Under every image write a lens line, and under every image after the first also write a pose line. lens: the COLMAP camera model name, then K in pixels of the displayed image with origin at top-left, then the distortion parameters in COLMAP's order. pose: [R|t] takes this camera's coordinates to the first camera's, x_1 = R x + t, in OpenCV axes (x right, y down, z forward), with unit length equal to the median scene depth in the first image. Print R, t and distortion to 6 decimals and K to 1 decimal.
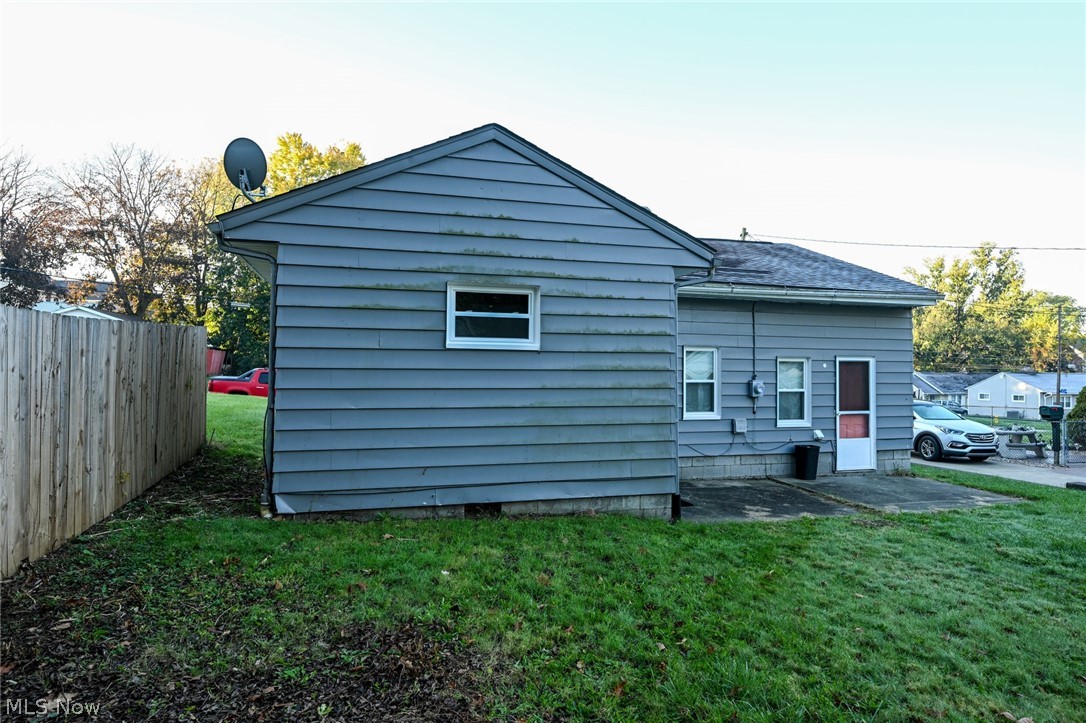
lens RADIAL K [[629.4, 0, 543.0], [0, 629.4, 361.5], [0, 0, 1]] dist [-0.003761, -0.000682]
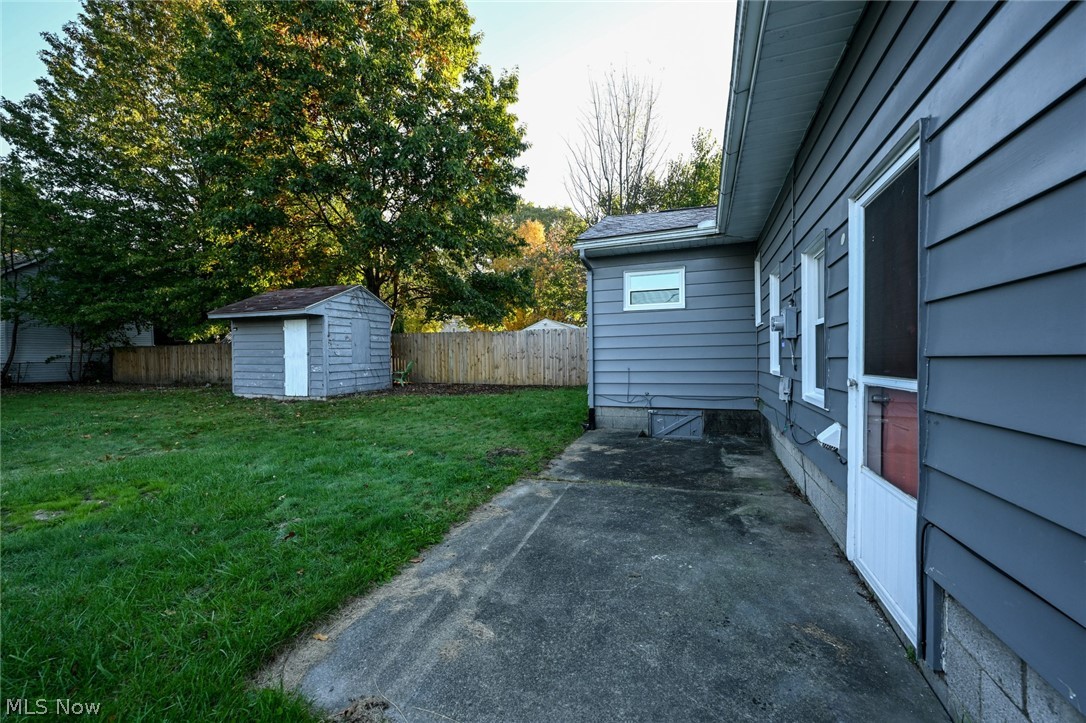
lens RADIAL K [[435.3, 0, 544.0], [0, 435.3, 362.9], [0, 0, 1]] dist [0.000459, 0.000139]
pose [[-0.591323, 0.004666, -0.806421, 0.774737], [0.019587, 0.999771, -0.008578, 0.076485], [0.806197, -0.020868, -0.591279, 1.058781]]
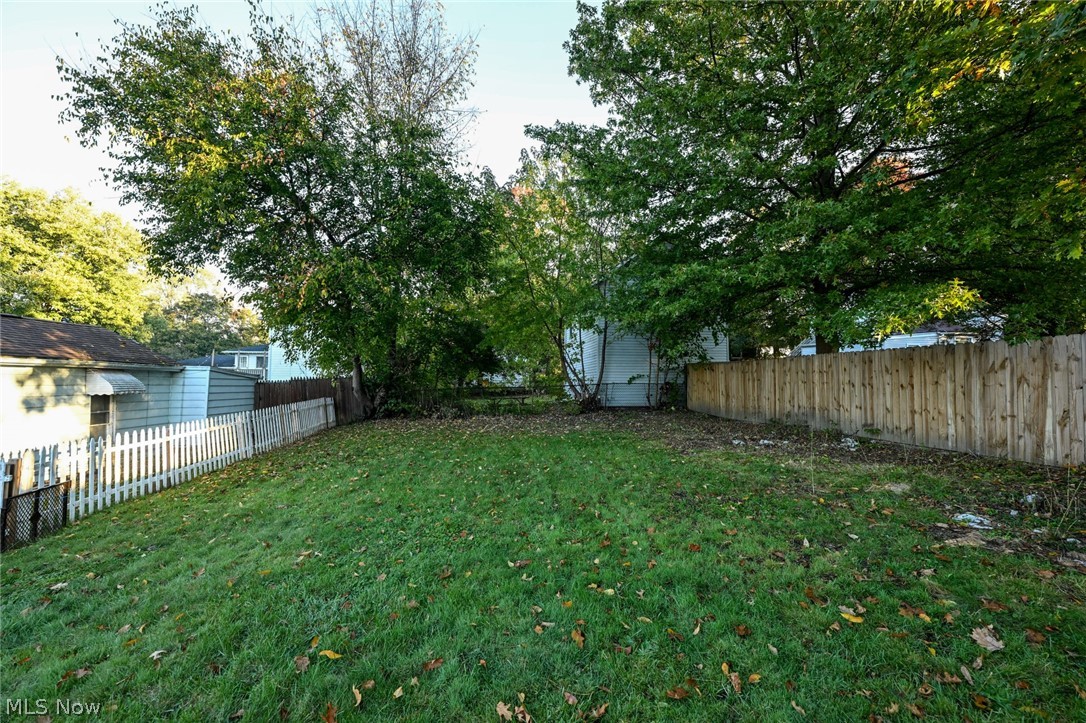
lens RADIAL K [[430.3, 0, 541.9], [0, 430.3, 363.6], [0, 0, 1]] dist [0.002262, 0.000241]
pose [[-0.988632, -0.007279, 0.150180, 0.599825], [-0.015144, 0.998569, -0.051296, 0.029052], [-0.149592, -0.052987, -0.987327, -0.228496]]
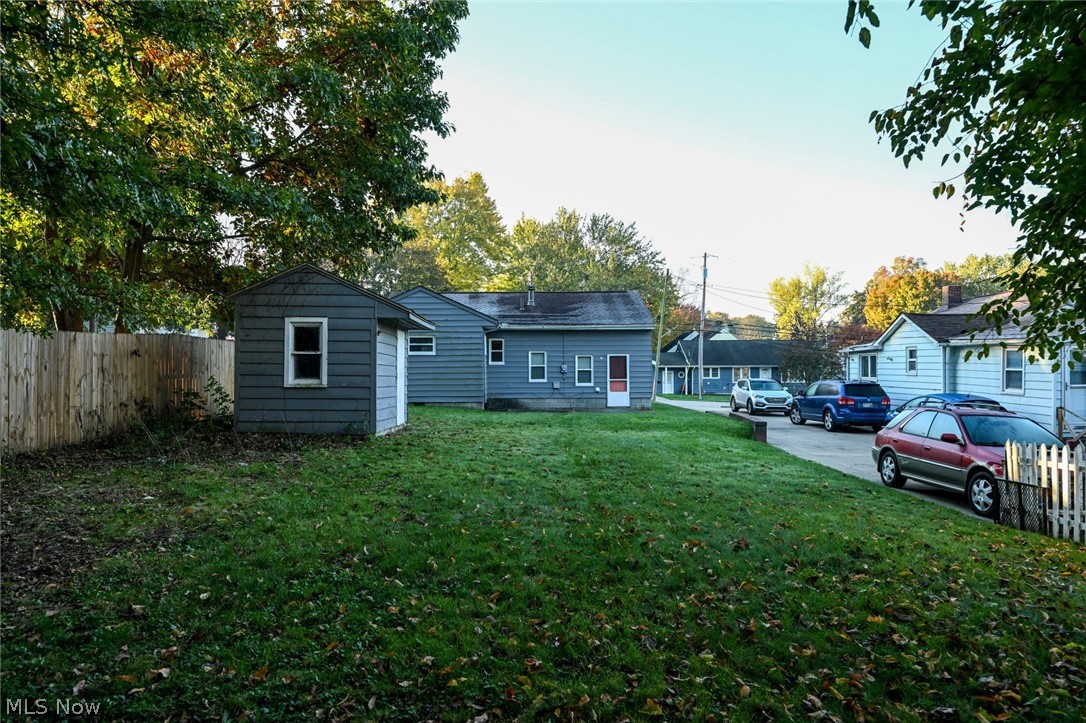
lens RADIAL K [[694.8, 0, 542.5], [0, 694.8, 364.4], [0, 0, 1]] dist [0.001074, 0.000804]
pose [[0.968134, -0.013644, -0.250060, 0.897340], [0.015977, 0.999846, 0.007304, 0.007706], [0.249922, -0.011066, 0.968203, -1.457670]]
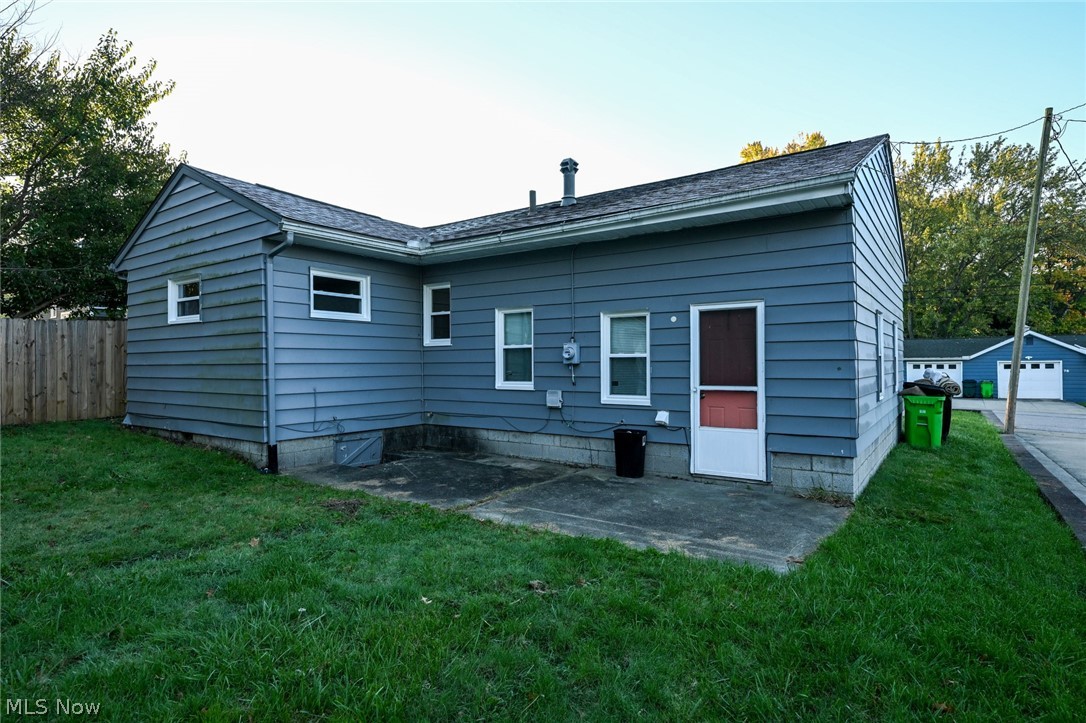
lens RADIAL K [[579.6, 0, 538.8], [0, 579.6, 359.3], [0, 0, 1]] dist [-0.000582, 0.000164]
pose [[0.626799, -0.018303, -0.778966, 0.897563], [0.021439, 0.999751, -0.006240, 0.054342], [0.778886, -0.012789, 0.627035, 0.506194]]
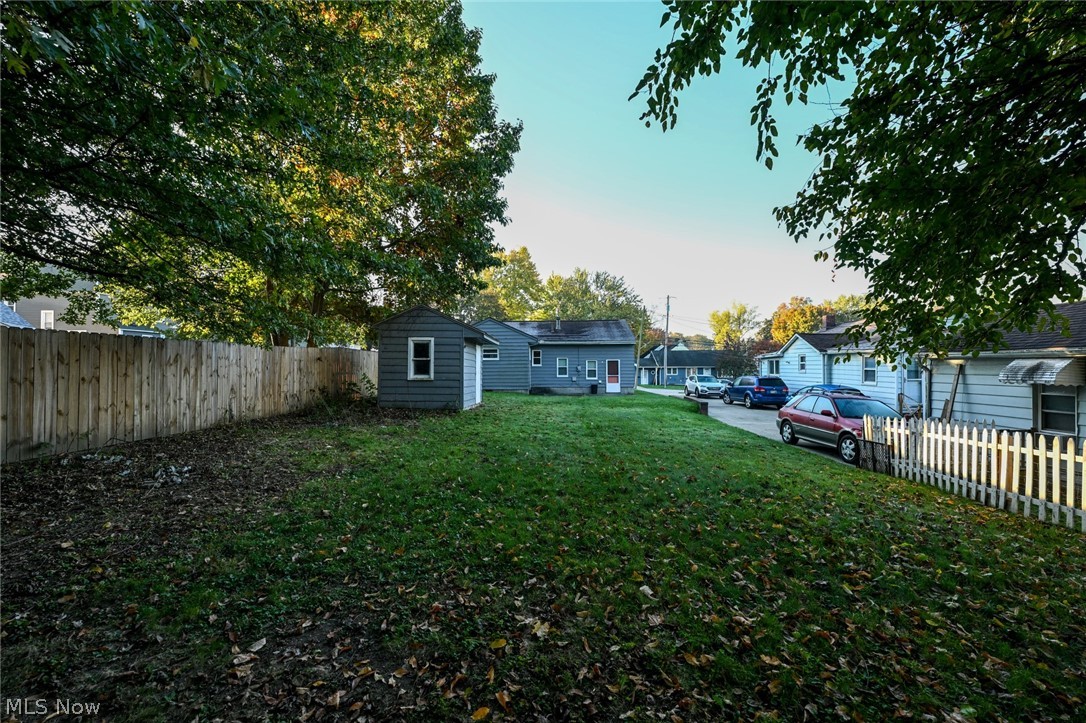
lens RADIAL K [[435.3, 0, 544.0], [0, 435.3, 362.9], [0, 0, 1]] dist [0.000459, 0.000139]
pose [[0.955020, -0.016078, -0.296106, 0.896887], [0.016715, 0.999860, -0.000380, 0.007255], [0.296071, -0.004586, 0.955155, -1.468257]]
